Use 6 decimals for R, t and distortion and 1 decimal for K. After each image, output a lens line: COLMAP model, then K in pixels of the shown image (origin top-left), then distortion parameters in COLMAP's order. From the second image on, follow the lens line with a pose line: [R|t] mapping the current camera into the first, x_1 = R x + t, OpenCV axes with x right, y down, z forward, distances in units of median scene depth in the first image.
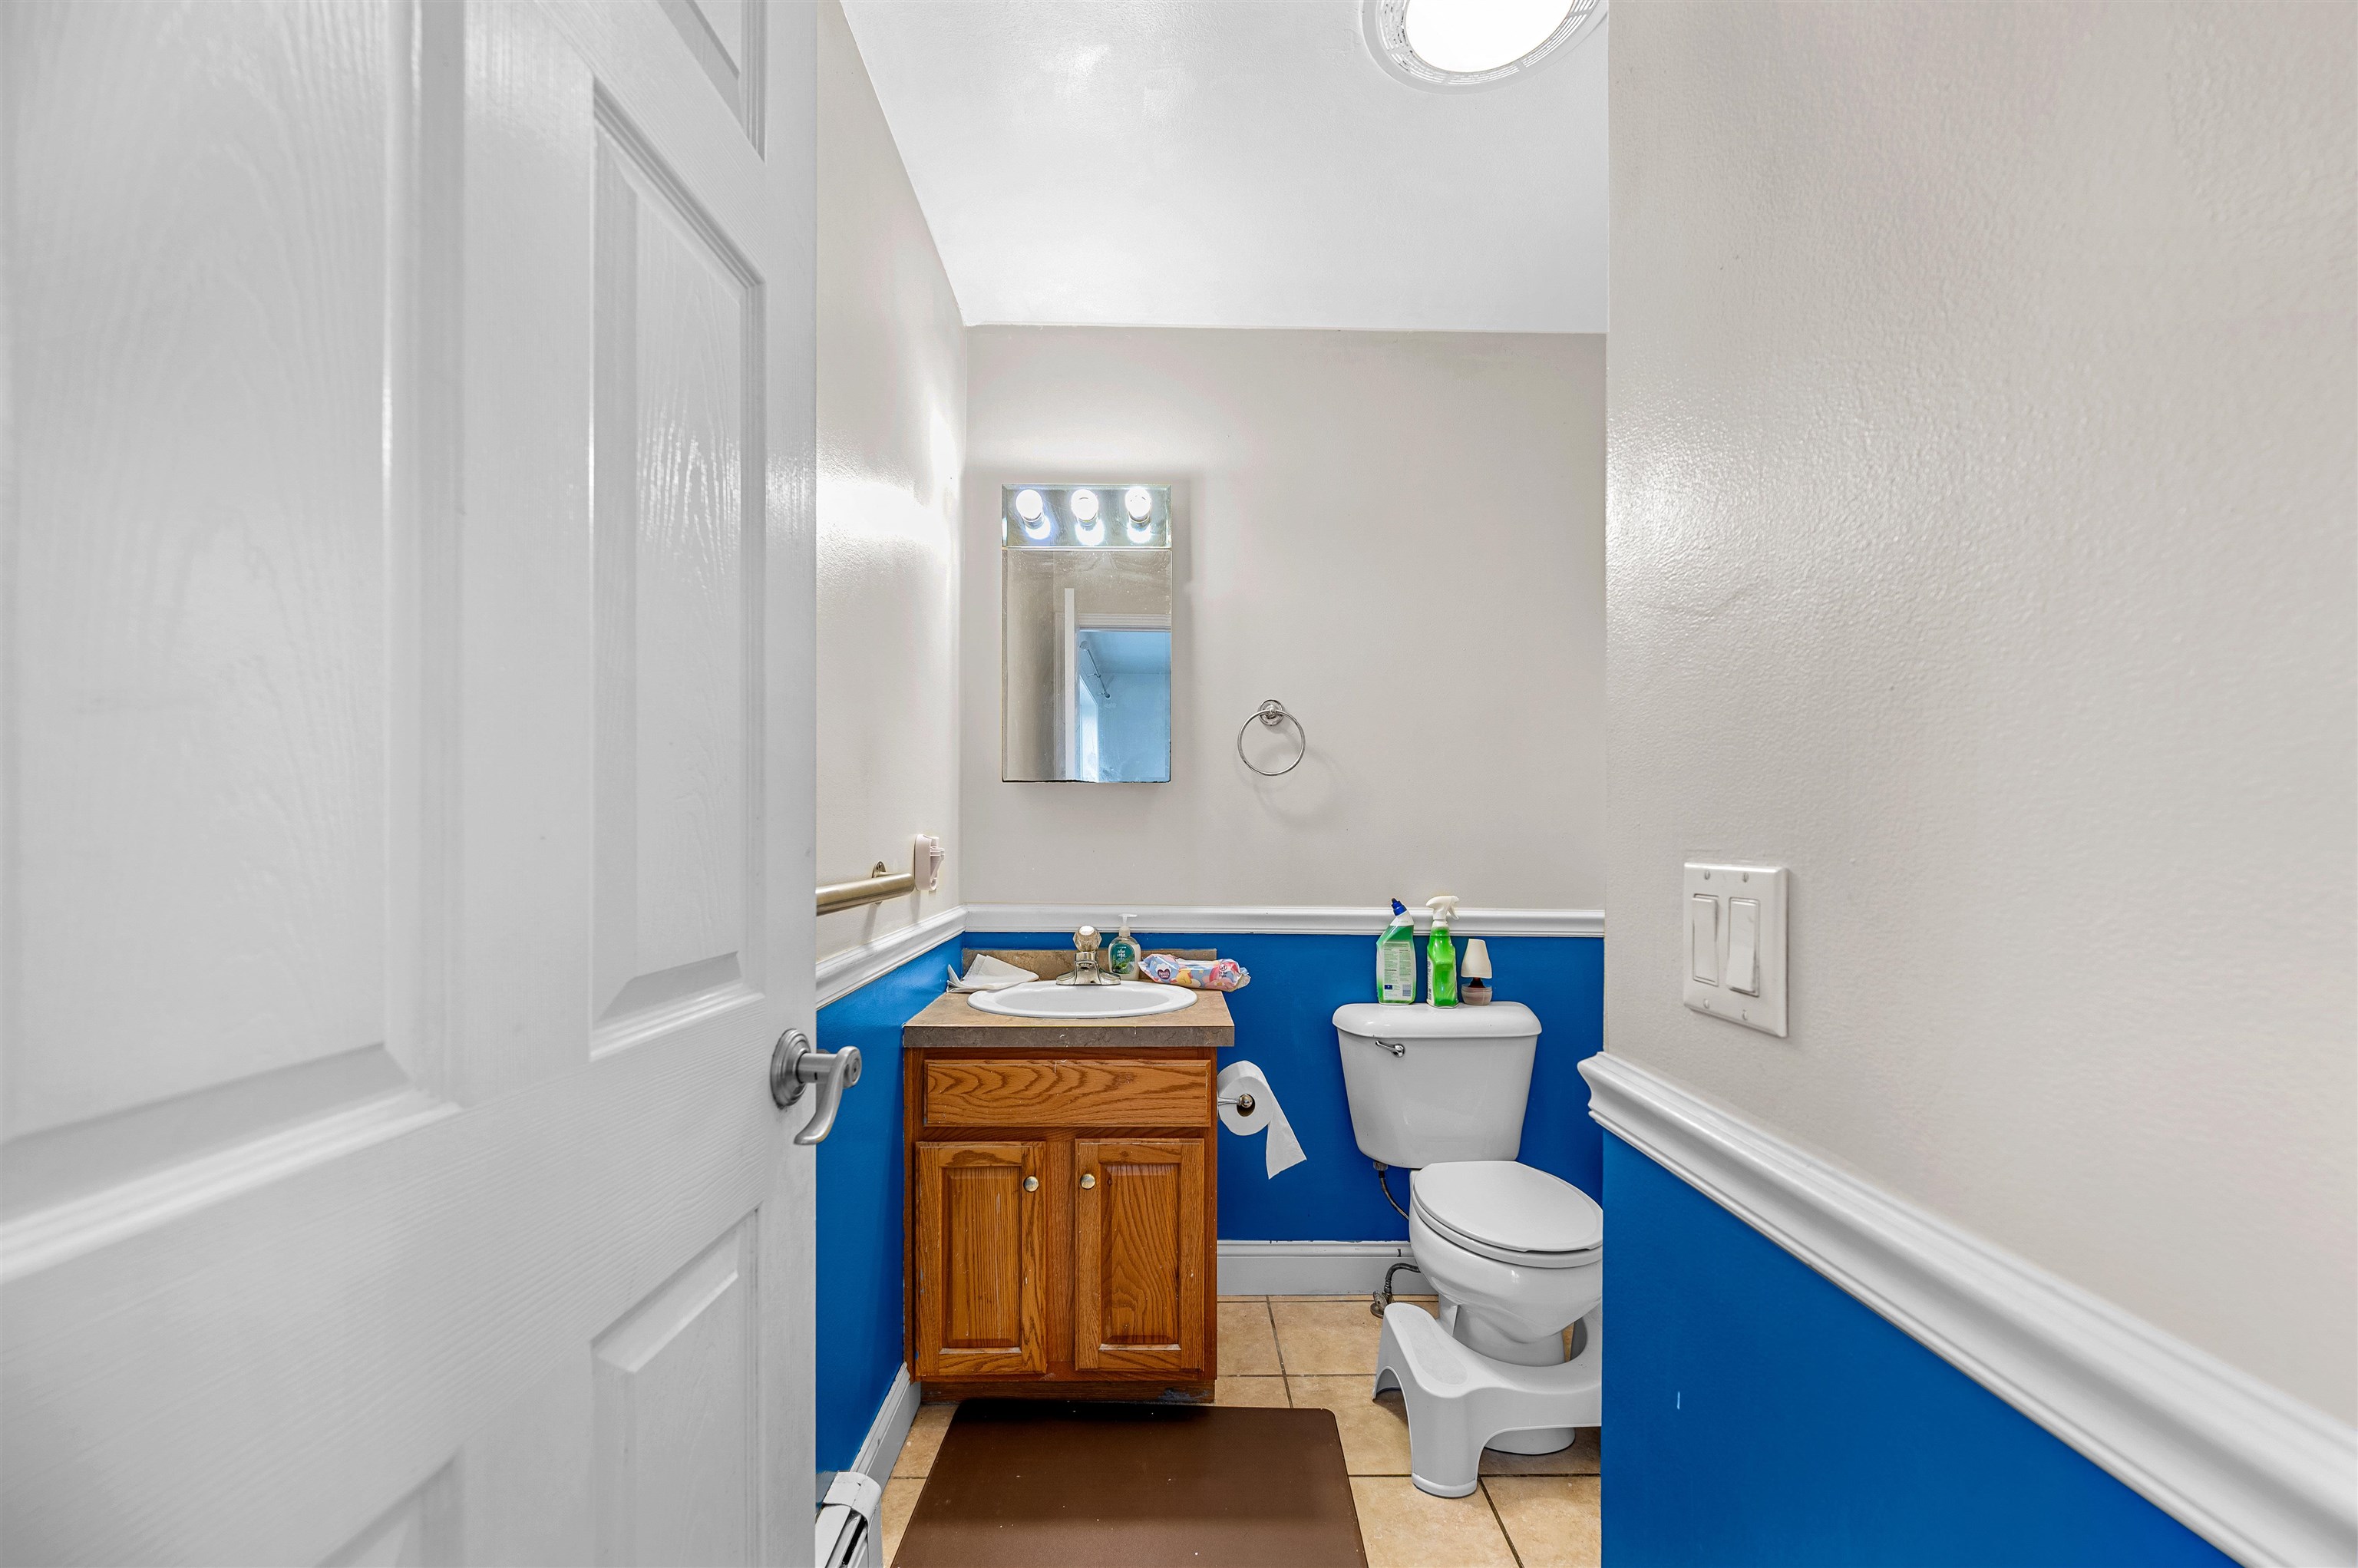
lens RADIAL K [[916.7, 0, 1179.2], [0, 916.7, 789.3], [0, 0, 1]] dist [-0.000704, -0.000163]
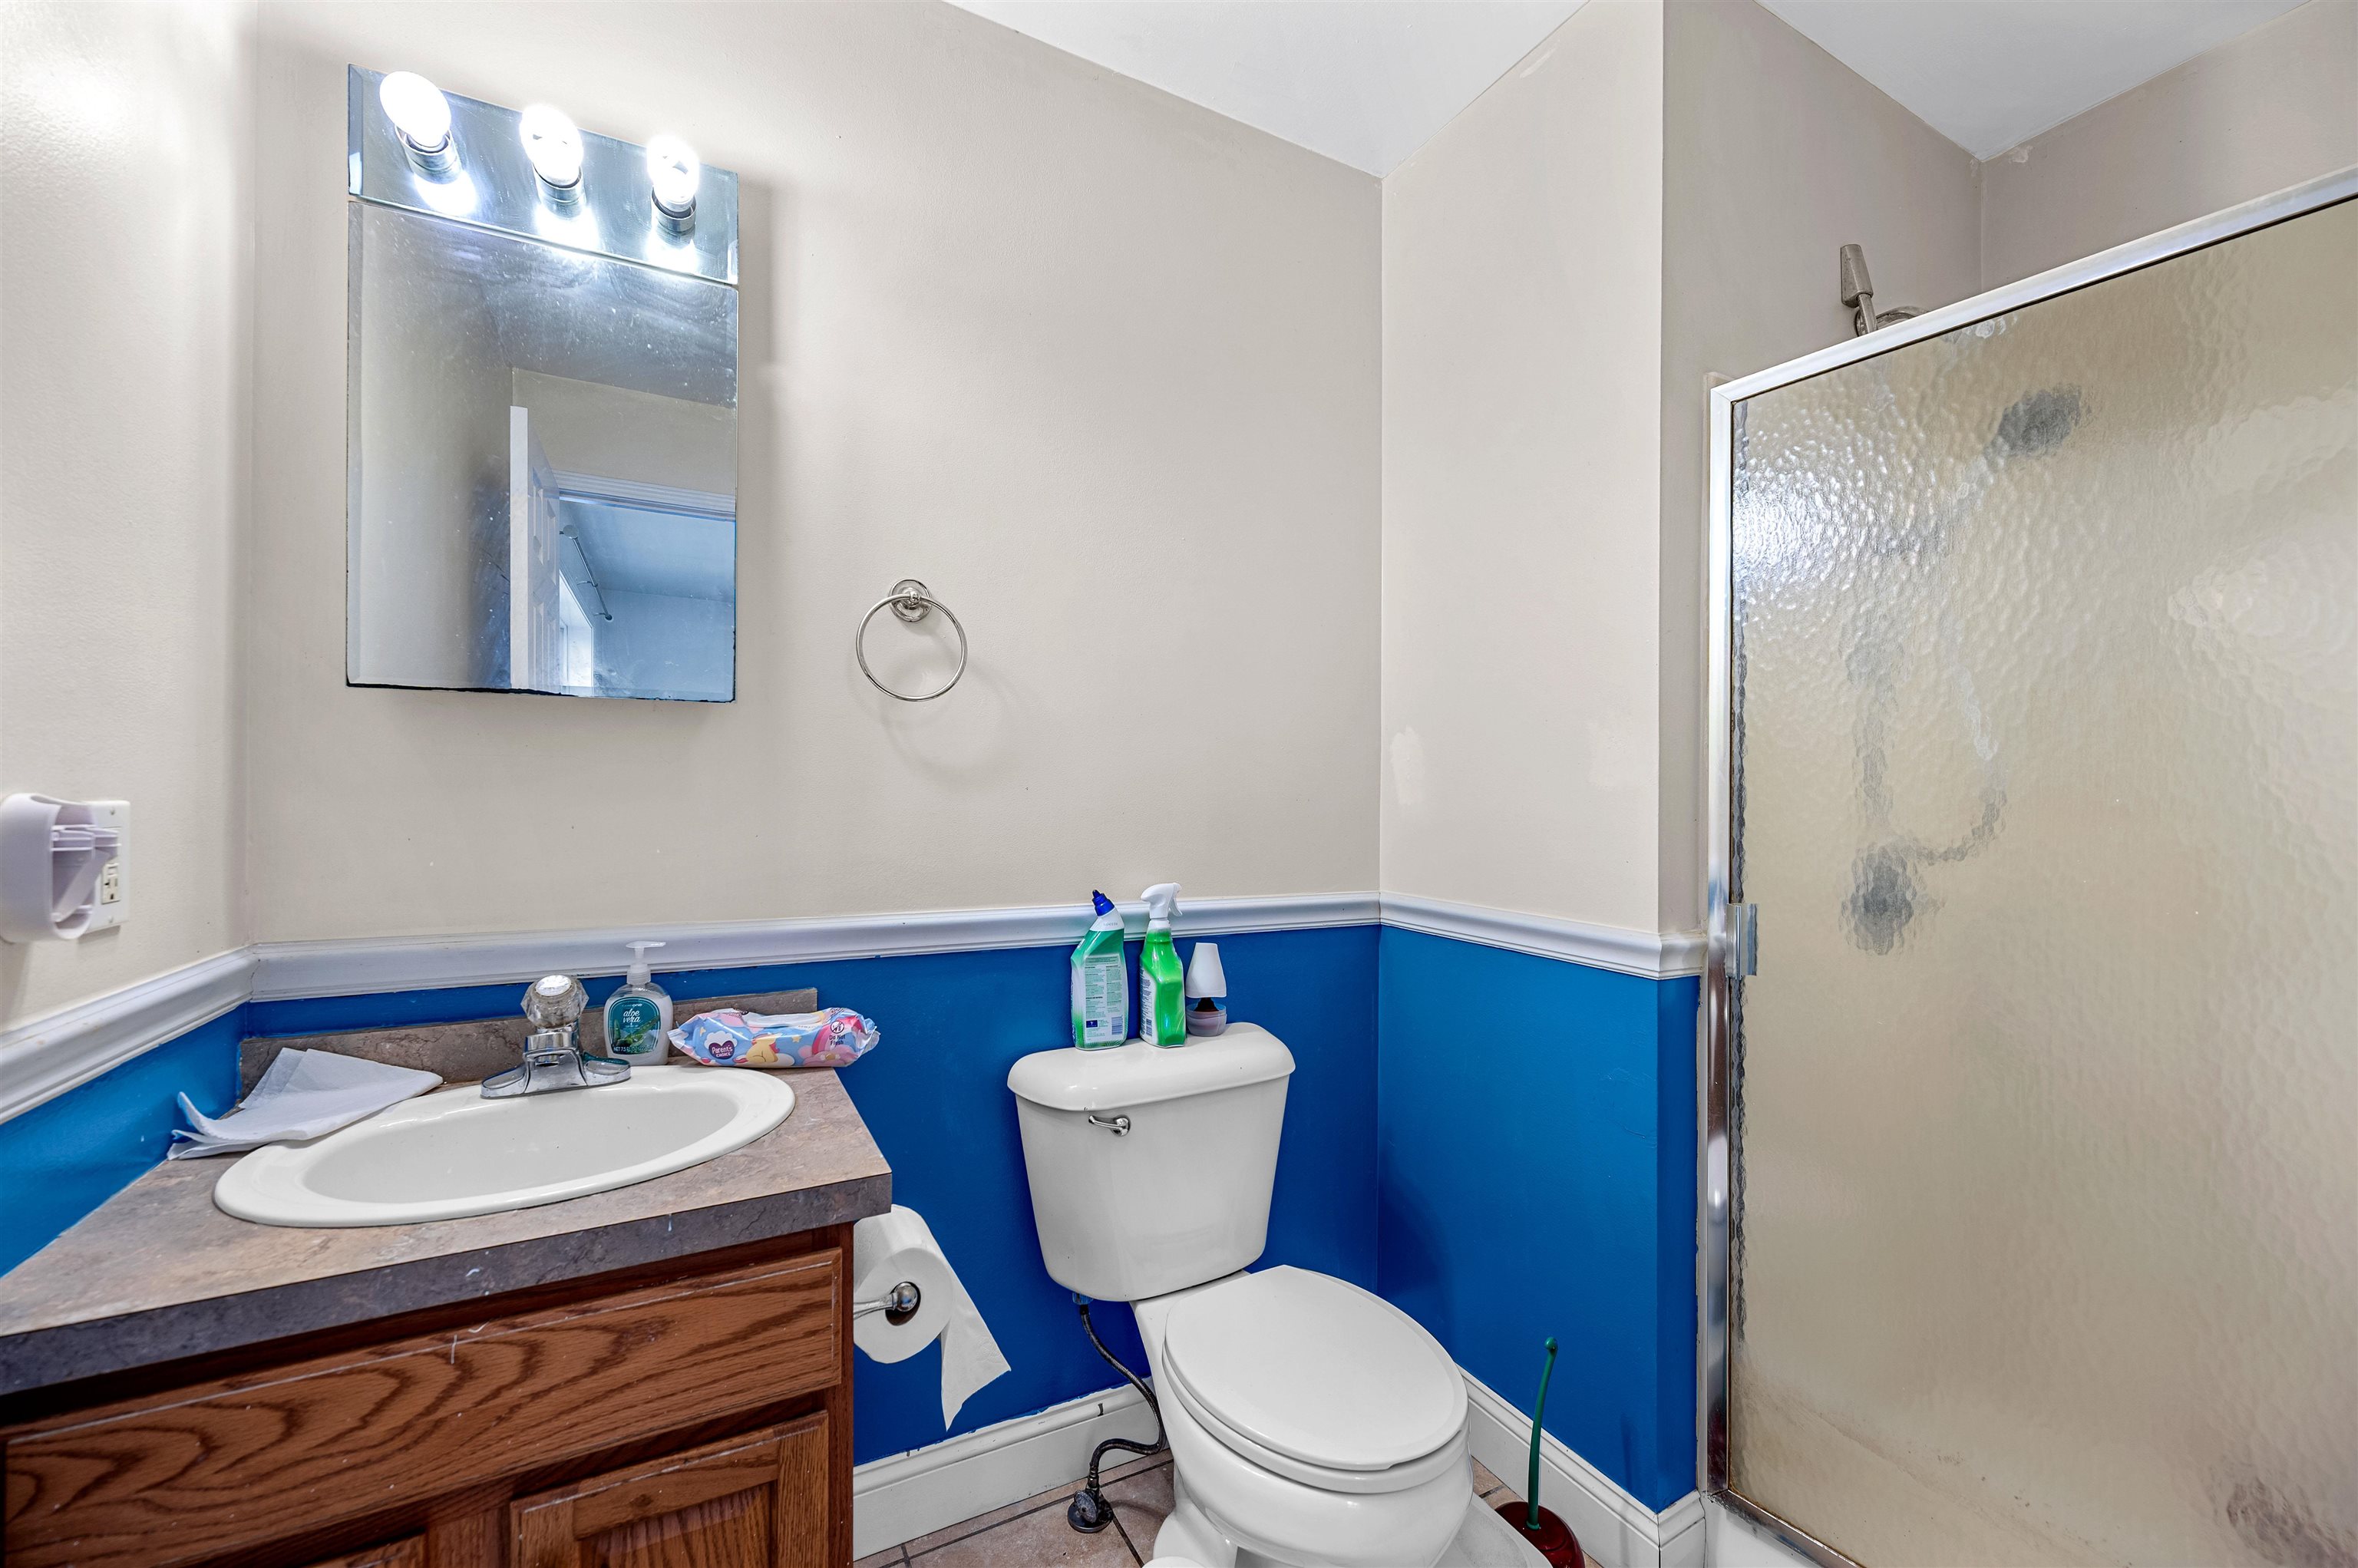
lens RADIAL K [[929.6, 0, 1167.8], [0, 929.6, 782.4], [0, 0, 1]] dist [-0.000282, 0.000014]
pose [[0.893699, 0.005955, 0.448627, -0.028141], [-0.020122, 0.999438, 0.026819, 0.021141], [-0.448216, -0.032995, 0.893316, 0.382643]]
